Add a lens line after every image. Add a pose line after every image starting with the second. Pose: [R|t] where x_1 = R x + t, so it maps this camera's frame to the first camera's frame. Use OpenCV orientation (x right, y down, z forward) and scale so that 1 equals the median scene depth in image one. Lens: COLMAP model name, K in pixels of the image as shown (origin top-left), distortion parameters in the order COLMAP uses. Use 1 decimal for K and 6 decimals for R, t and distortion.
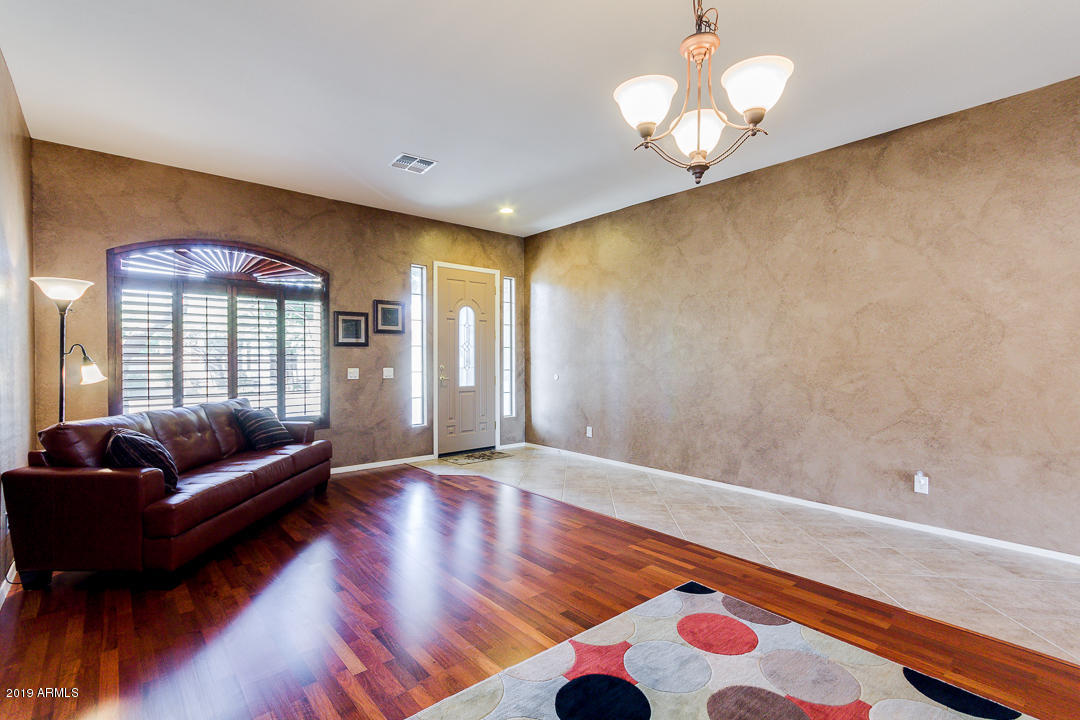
lens RADIAL K [[506.8, 0, 539.8], [0, 506.8, 369.0], [0, 0, 1]] dist [0.000585, -0.000152]
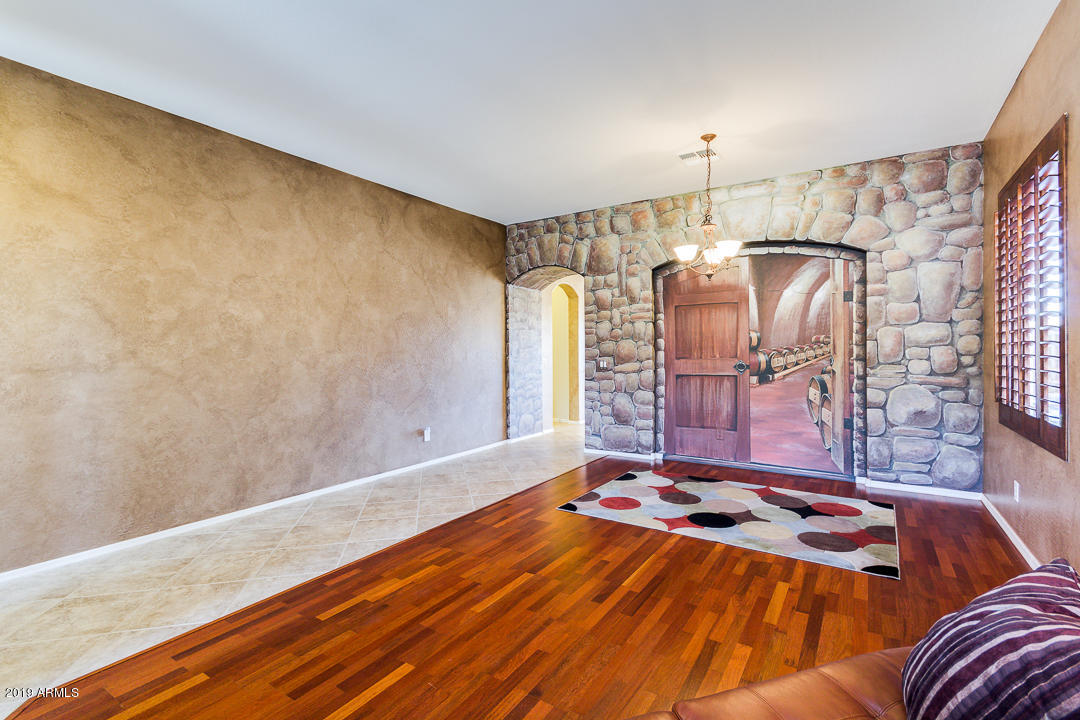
lens RADIAL K [[489.8, 0, 555.7], [0, 489.8, 358.6], [0, 0, 1]] dist [-0.000300, -0.000263]
pose [[-0.295735, -0.014653, 0.955158, -0.632108], [0.033251, 0.999119, 0.025623, -0.023610], [-0.954691, 0.039338, -0.294987, 0.868970]]
